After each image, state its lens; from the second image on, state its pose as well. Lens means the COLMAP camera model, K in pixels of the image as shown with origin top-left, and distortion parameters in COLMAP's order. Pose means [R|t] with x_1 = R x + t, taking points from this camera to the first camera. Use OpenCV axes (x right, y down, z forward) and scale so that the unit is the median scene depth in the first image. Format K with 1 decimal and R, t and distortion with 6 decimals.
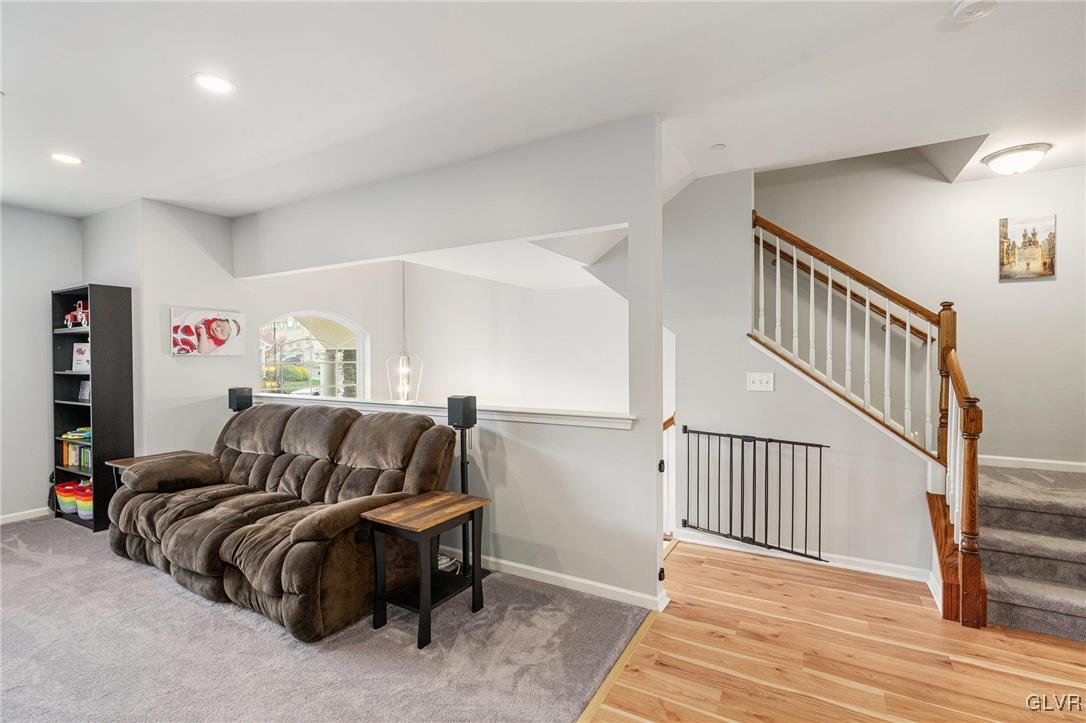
lens RADIAL K [[497.8, 0, 537.7], [0, 497.8, 366.1], [0, 0, 1]] dist [-0.009290, 0.002926]
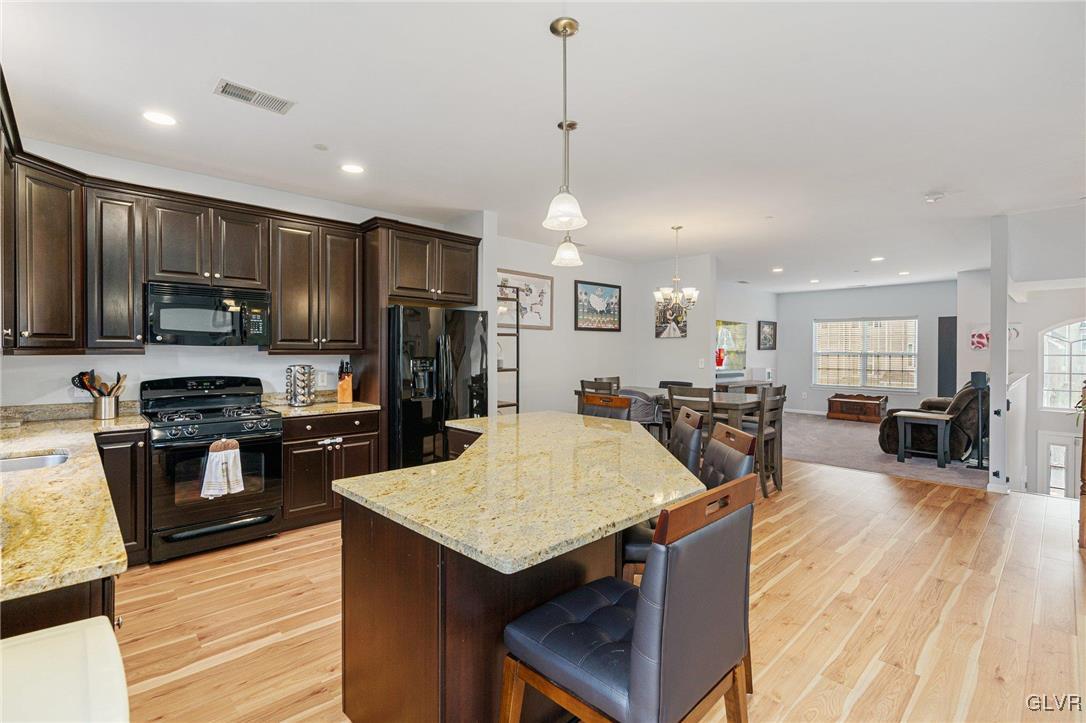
lens RADIAL K [[497.8, 0, 545.9], [0, 497.8, 354.3], [0, 0, 1]] dist [-0.009290, 0.002926]
pose [[-0.289739, 0.007321, -0.957078, 2.028636], [-0.021294, 0.999674, 0.014094, 0.005302], [0.956869, 0.024464, -0.289488, -0.027058]]
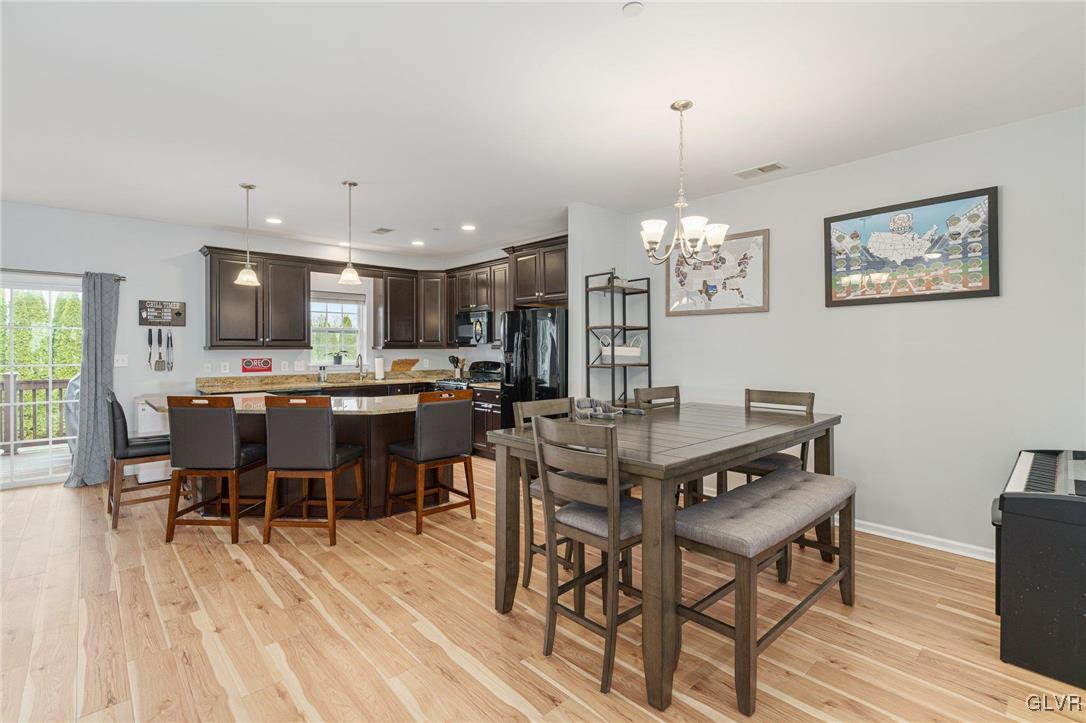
lens RADIAL K [[497.8, 0, 543.8], [0, 497.8, 349.6], [0, 0, 1]] dist [-0.009290, 0.002926]
pose [[-0.953054, 0.004281, 0.302771, 0.296287], [0.011354, 0.999702, 0.021606, -0.000867], [-0.302588, 0.024030, -0.952818, 0.798457]]
